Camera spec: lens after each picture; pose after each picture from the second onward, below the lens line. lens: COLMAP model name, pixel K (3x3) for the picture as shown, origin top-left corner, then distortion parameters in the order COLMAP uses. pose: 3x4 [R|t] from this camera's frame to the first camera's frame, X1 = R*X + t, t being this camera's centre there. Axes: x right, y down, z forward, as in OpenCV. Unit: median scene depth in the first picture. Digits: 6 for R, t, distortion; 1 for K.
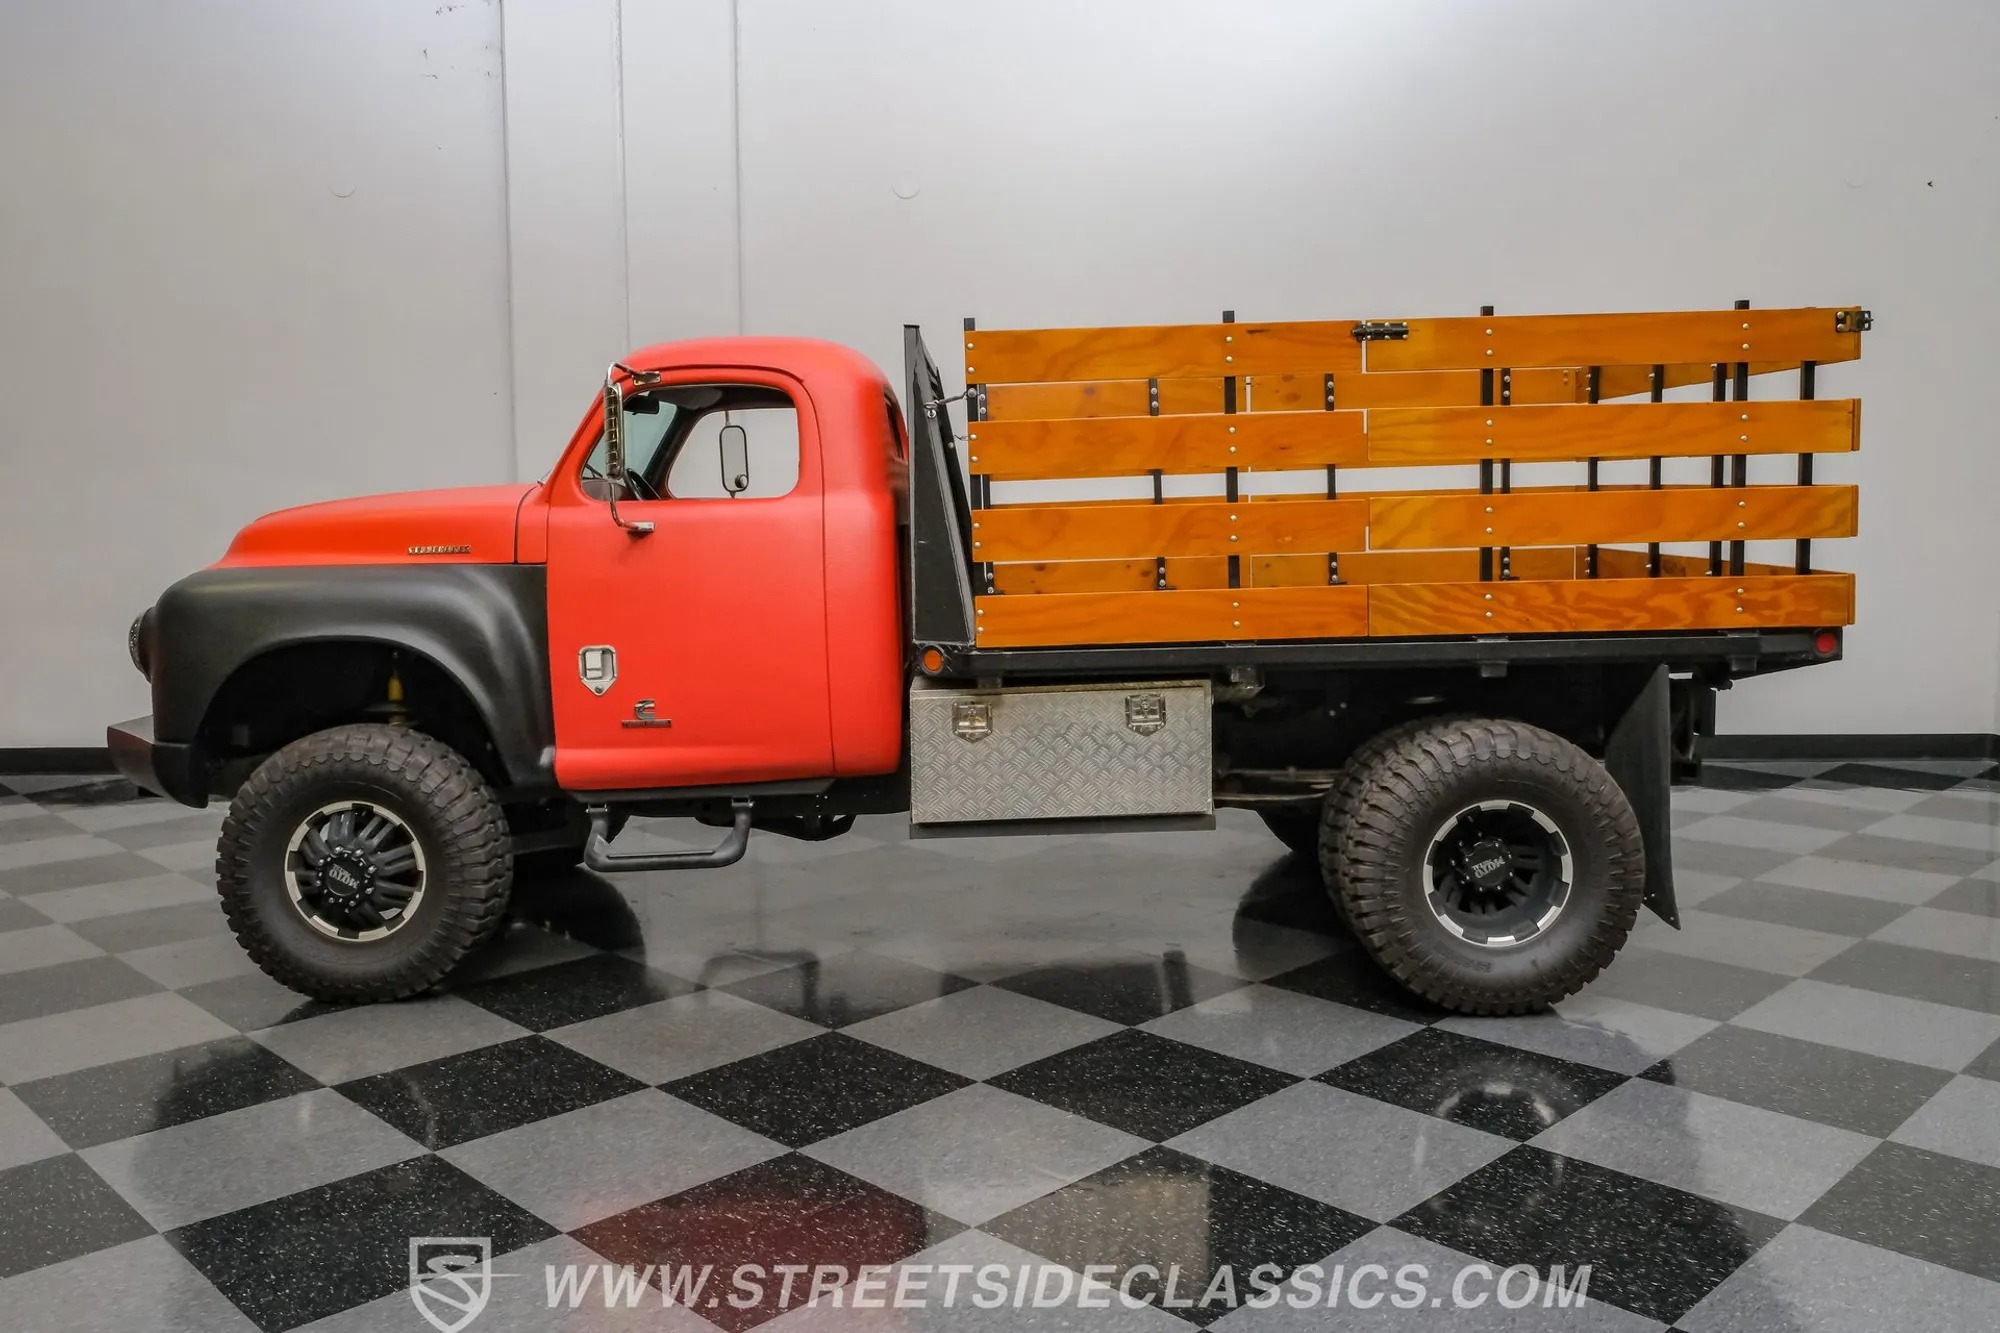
lens RADIAL K [[1672.1, 0, 1001.6], [0, 1672.1, 677.8], [0, 0, 1]] dist [-0.046203, 0.013324]
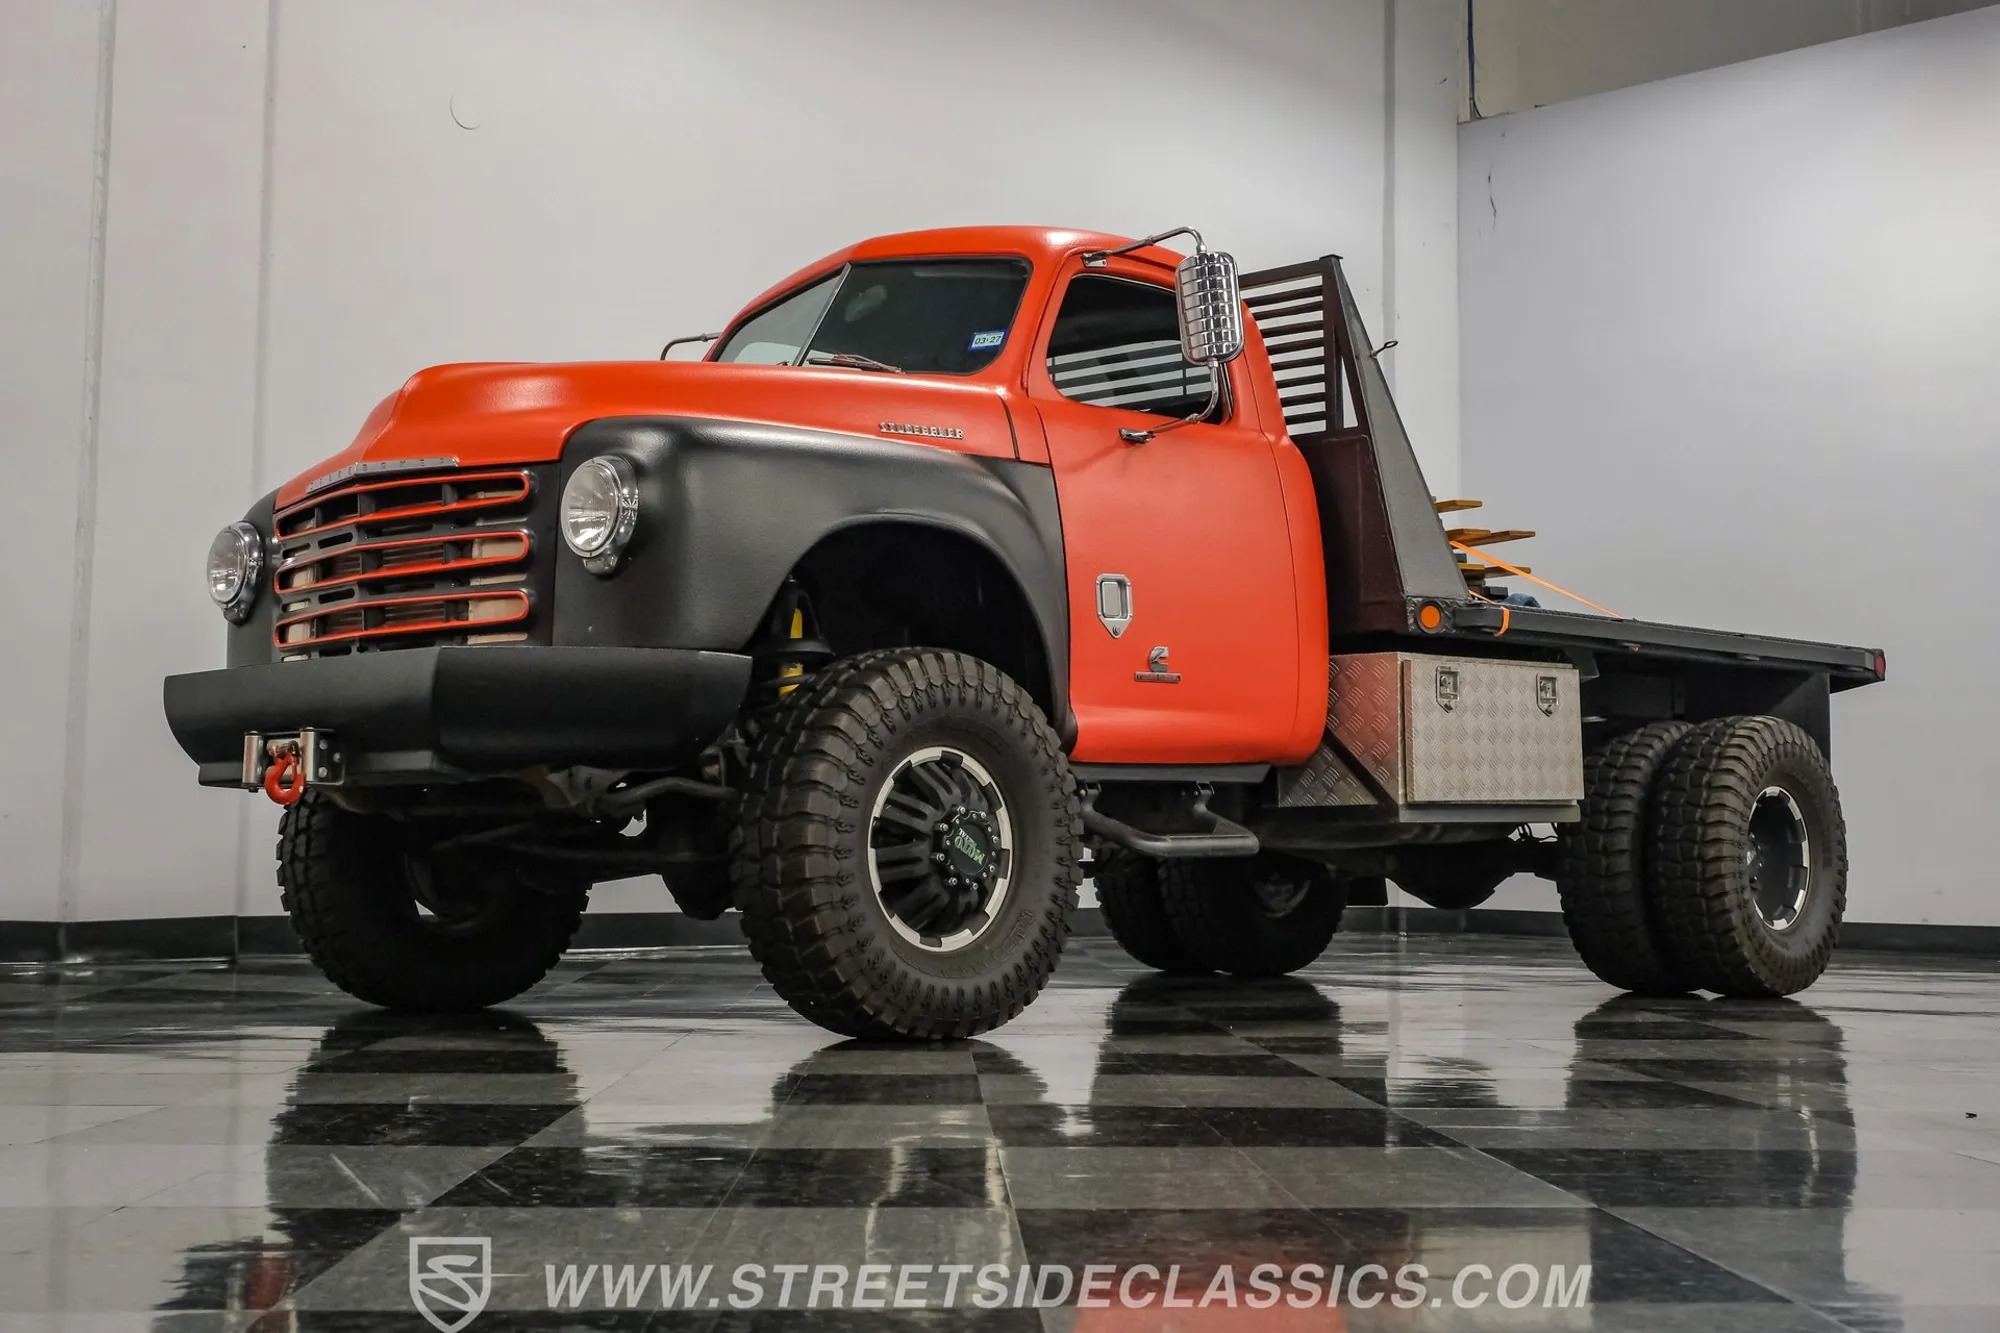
lens RADIAL K [[2619.6, 0, 988.3], [0, 2619.6, 659.9], [0, 0, 1]] dist [0.021515, 0.000000]
pose [[0.677269, 0.075908, 0.731809, -1.217648], [0.065252, 0.984547, -0.162512, 0.223532], [-0.732836, 0.157816, 0.661850, 0.238463]]
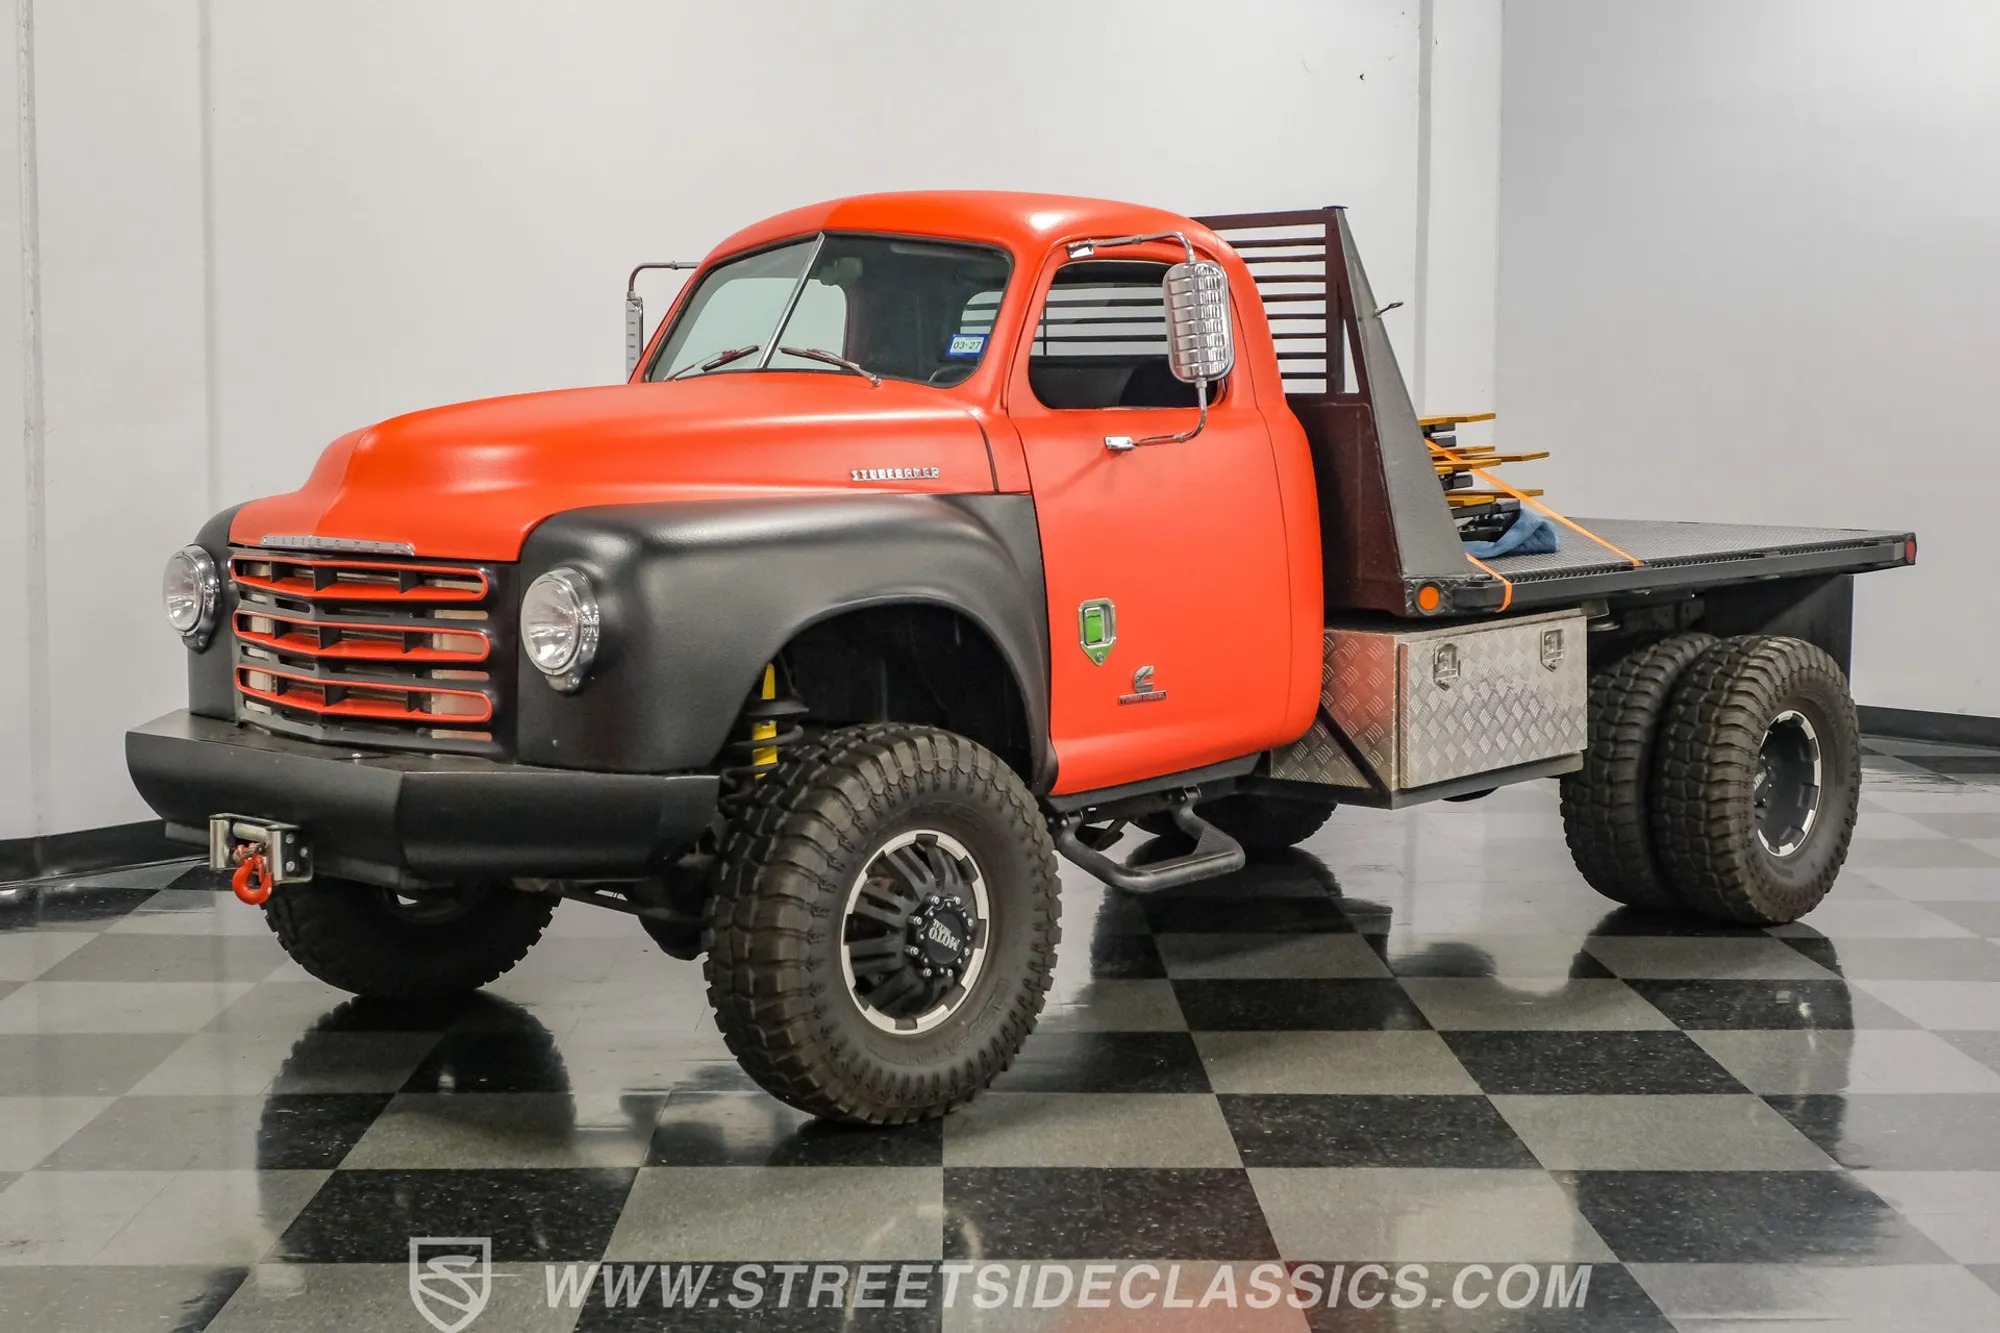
lens RADIAL K [[2788.1, 0, 1001.1], [0, 2788.1, 680.0], [0, 0, 1]] dist [0.025962, 0.000000]
pose [[0.681610, -0.058777, 0.729351, -1.239179], [0.067478, 0.997570, 0.017330, -0.007895], [-0.728598, 0.037403, 0.683920, 0.165614]]
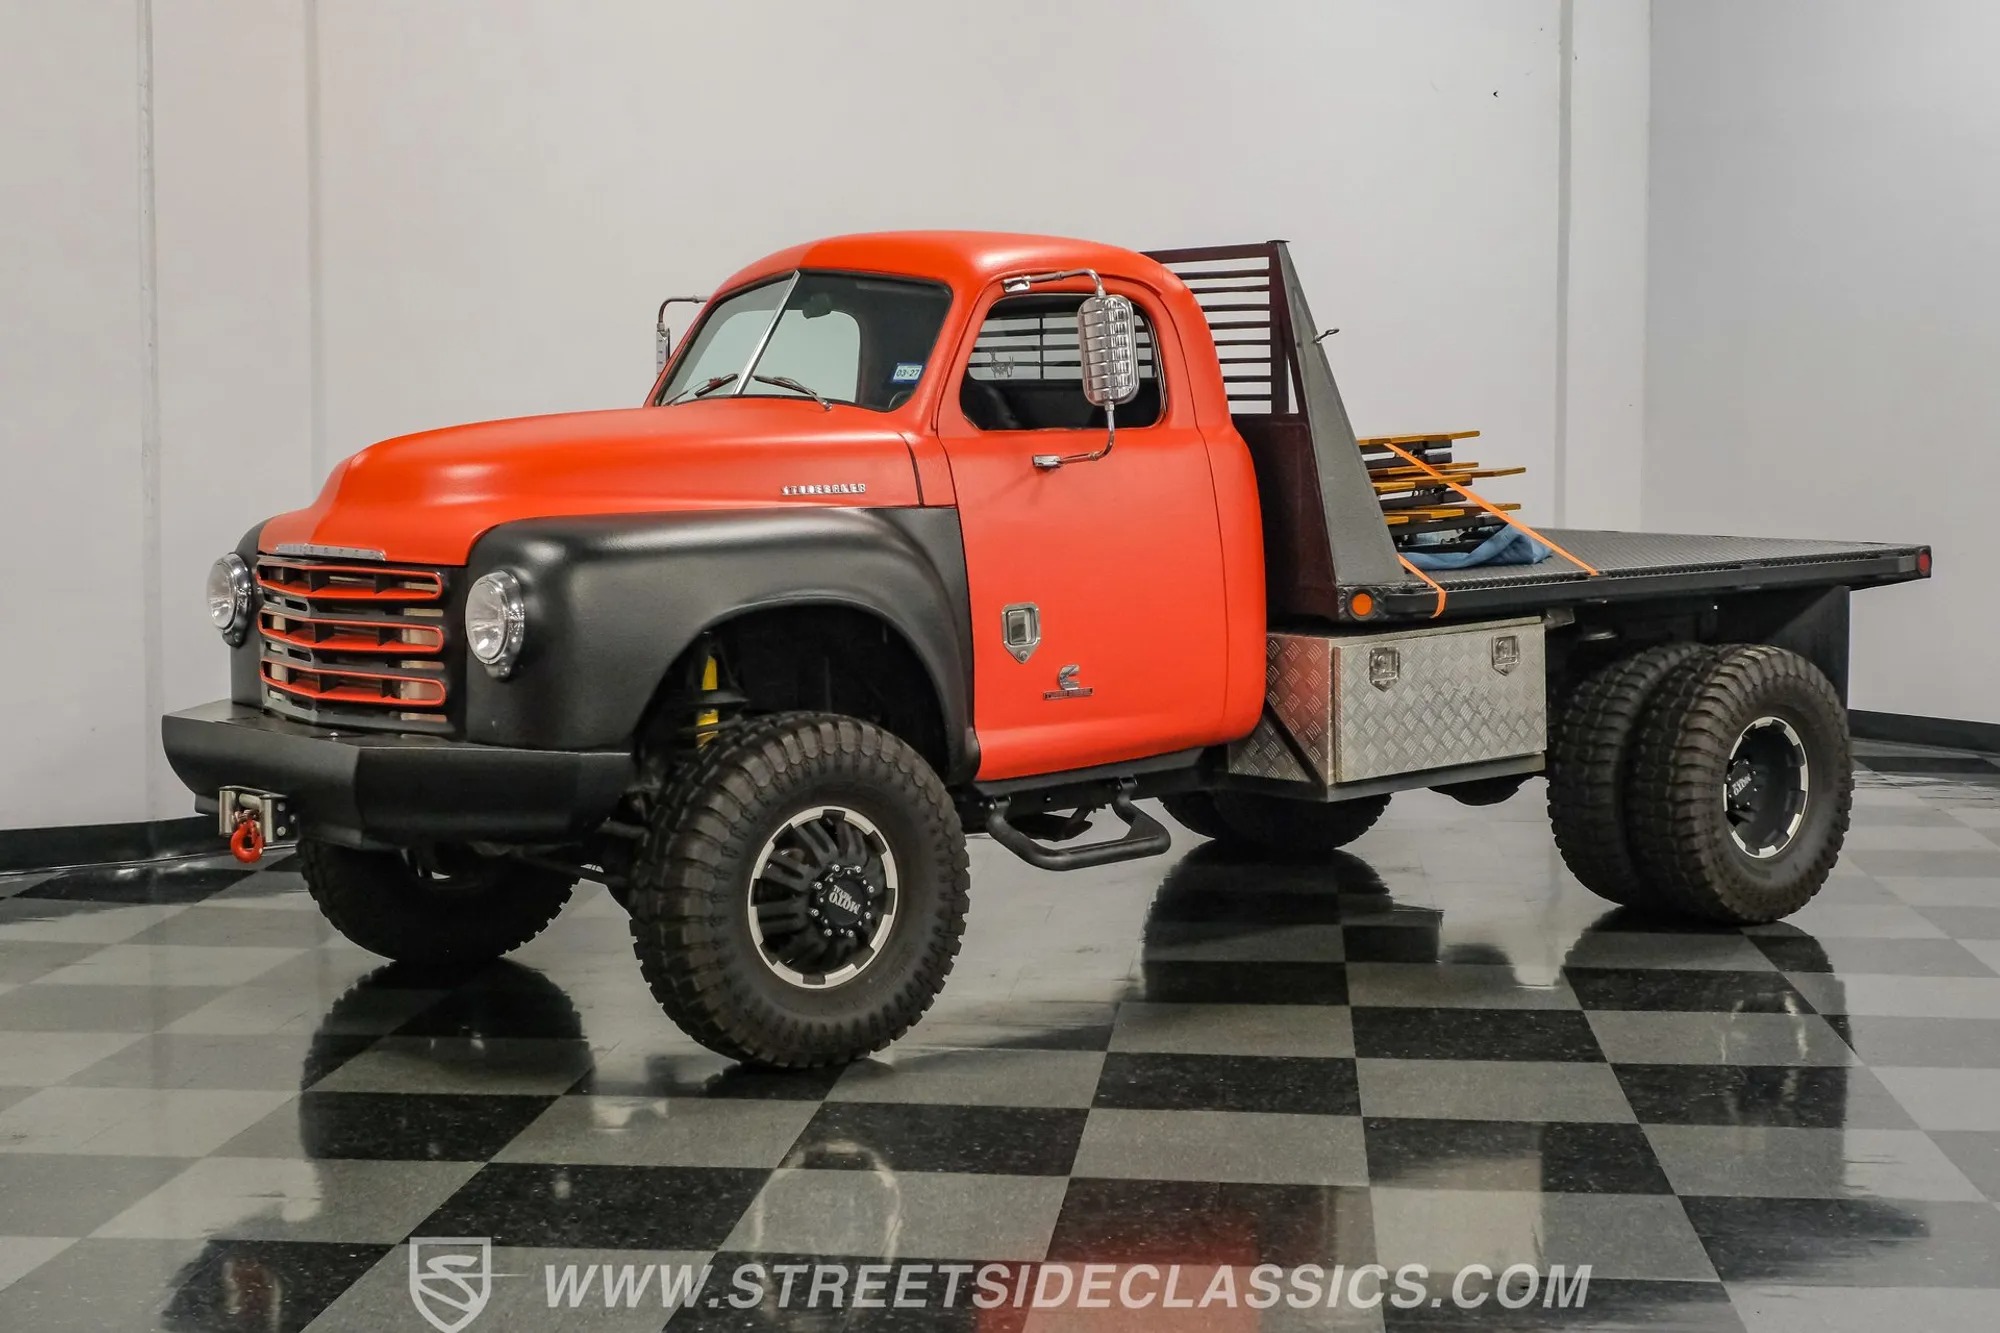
lens RADIAL K [[2993.4, 0, 1001.8], [0, 2993.4, 667.0], [0, 0, 1]] dist [0.025811, 0.000000]
pose [[0.764493, -0.043844, 0.643139, -1.254057], [0.062022, 0.998059, -0.005687, 0.021203], [-0.641641, 0.044236, 0.765728, -0.149411]]
